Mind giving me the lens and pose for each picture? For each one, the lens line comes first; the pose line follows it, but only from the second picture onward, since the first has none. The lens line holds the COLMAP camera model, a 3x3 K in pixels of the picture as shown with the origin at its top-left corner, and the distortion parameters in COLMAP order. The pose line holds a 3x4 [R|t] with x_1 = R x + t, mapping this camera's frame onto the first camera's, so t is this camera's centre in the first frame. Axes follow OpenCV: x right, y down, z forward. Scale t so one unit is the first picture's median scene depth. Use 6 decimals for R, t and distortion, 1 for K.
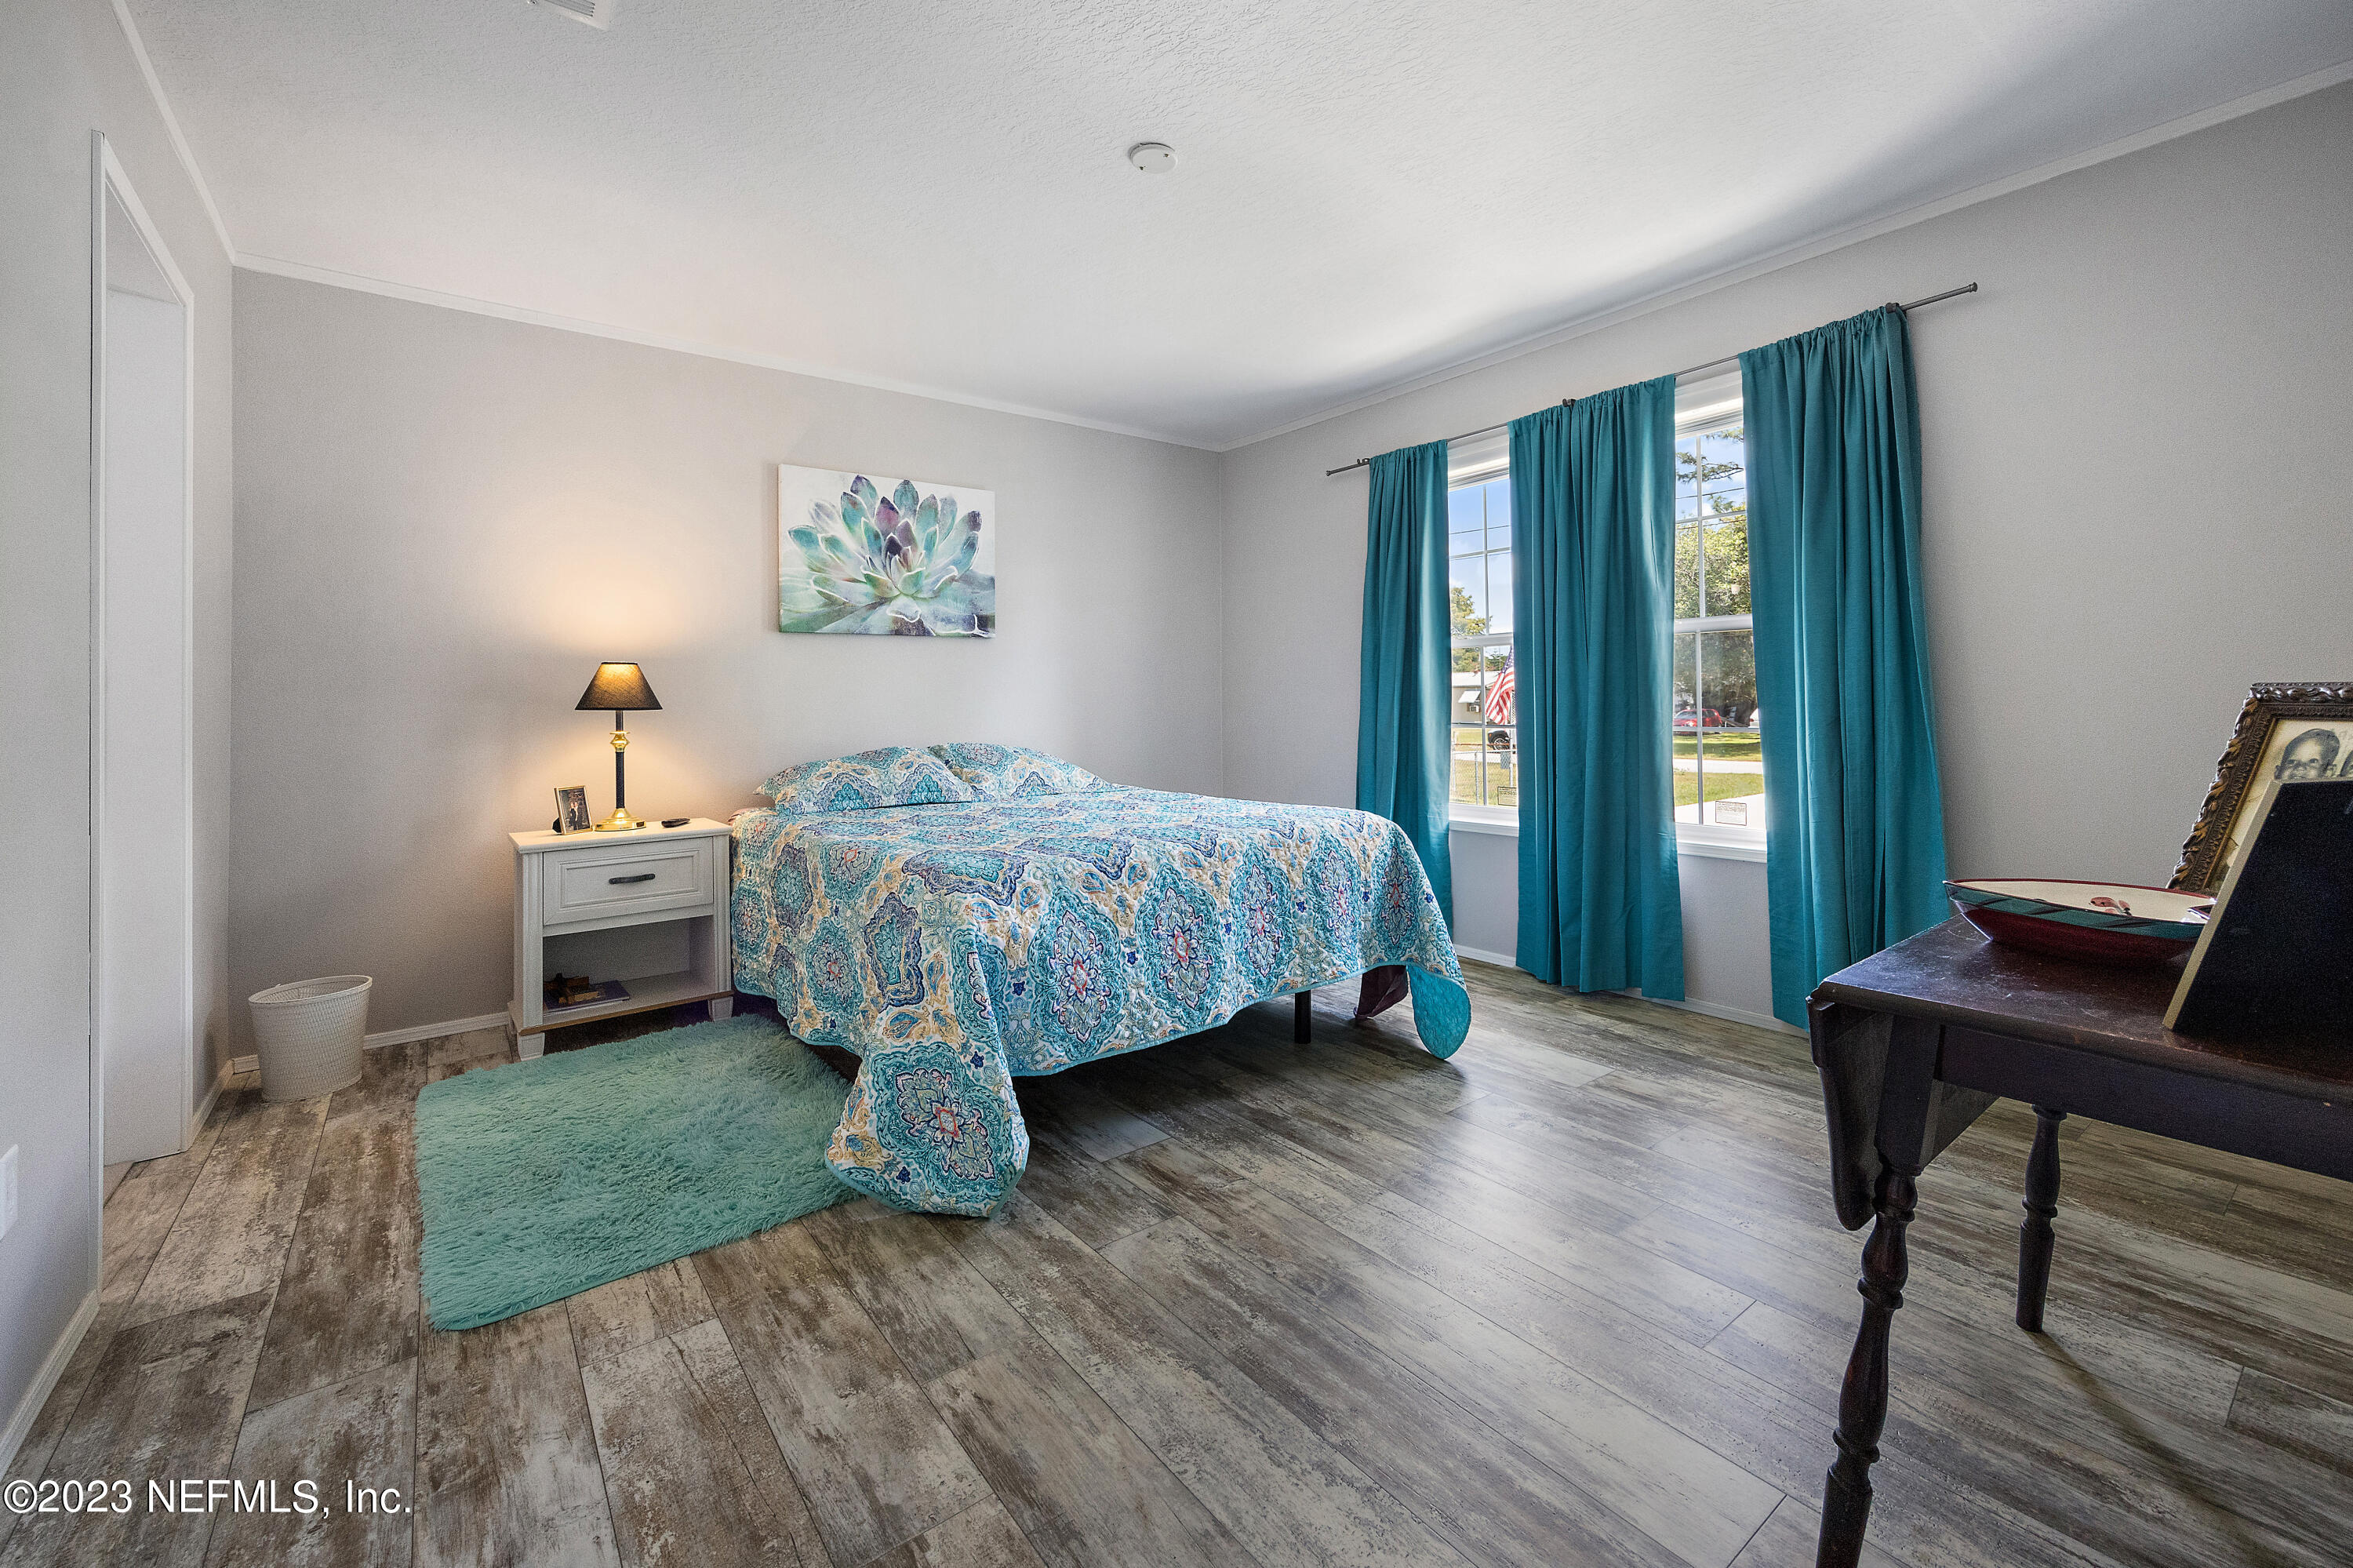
lens RADIAL K [[986.5, 0, 1210.2], [0, 986.5, 674.2], [0, 0, 1]] dist [0.040766, 0.000401]
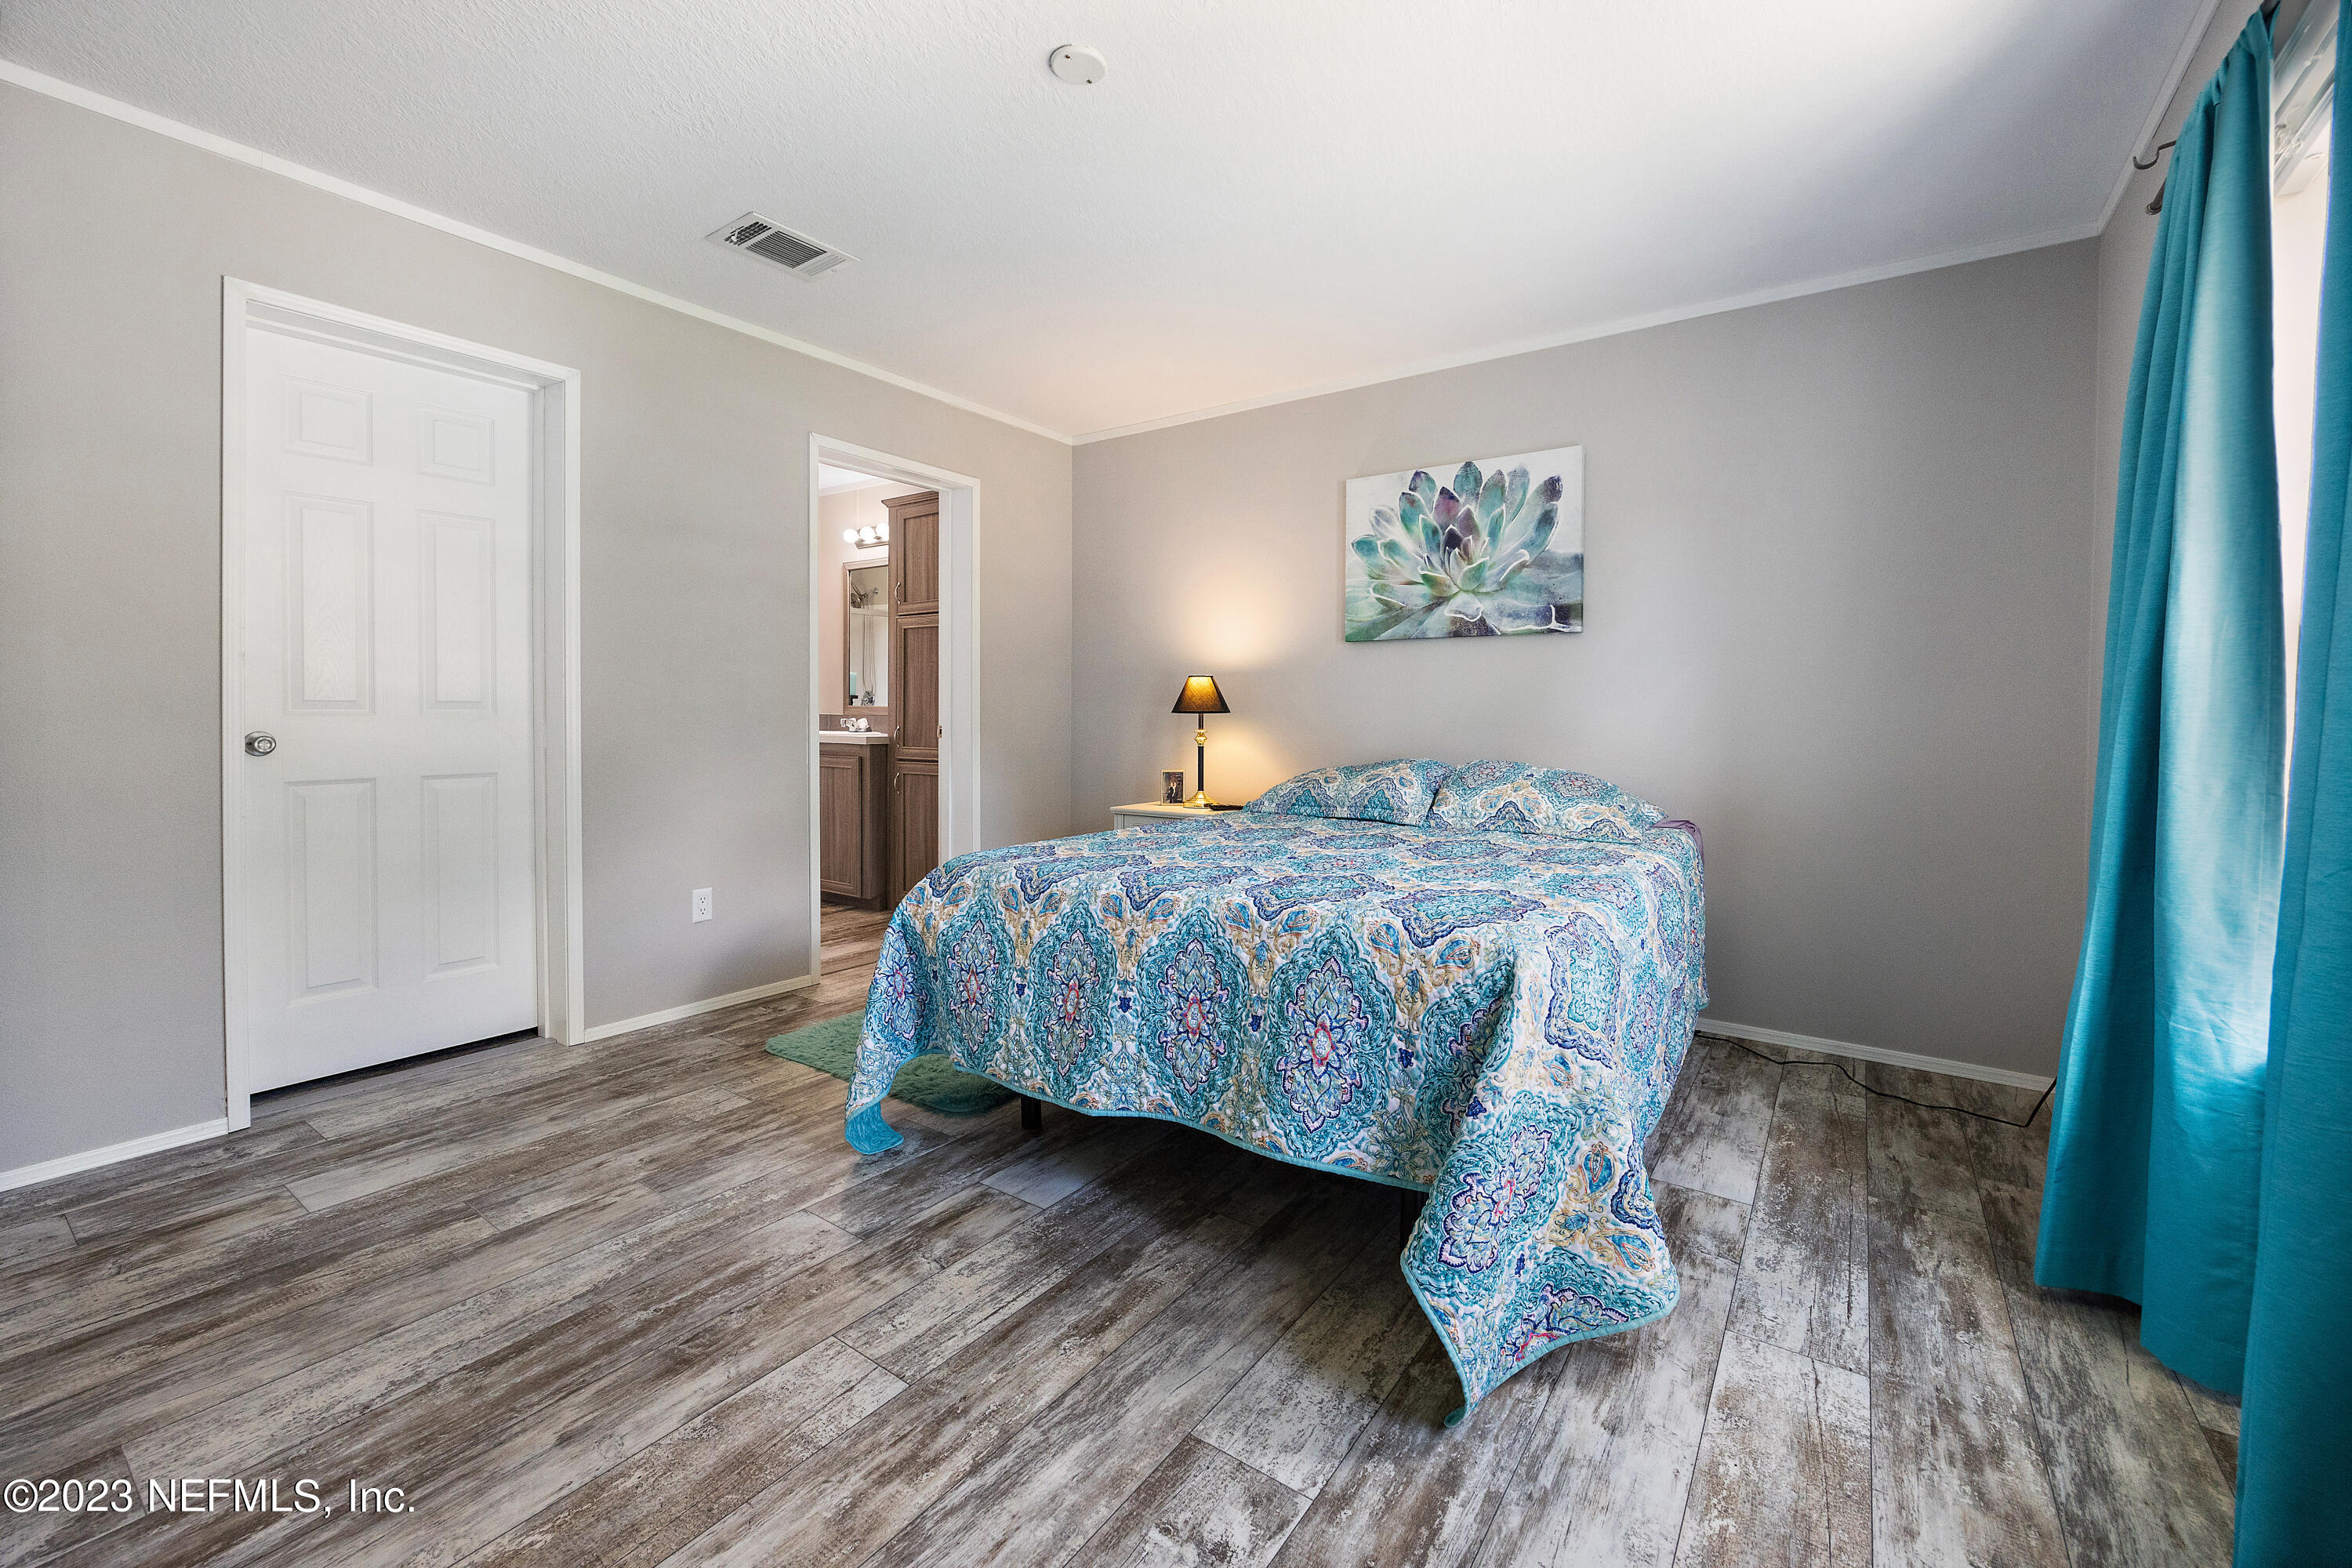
lens RADIAL K [[950.0, 0, 1185.0], [0, 950.0, 728.4], [0, 0, 1]] dist [-0.006969, 0.000978]
pose [[0.285839, 0.029525, -0.957823, 0.455606], [0.012273, 0.999330, 0.034467, 0.011261], [0.958199, -0.021608, 0.285286, 0.522536]]
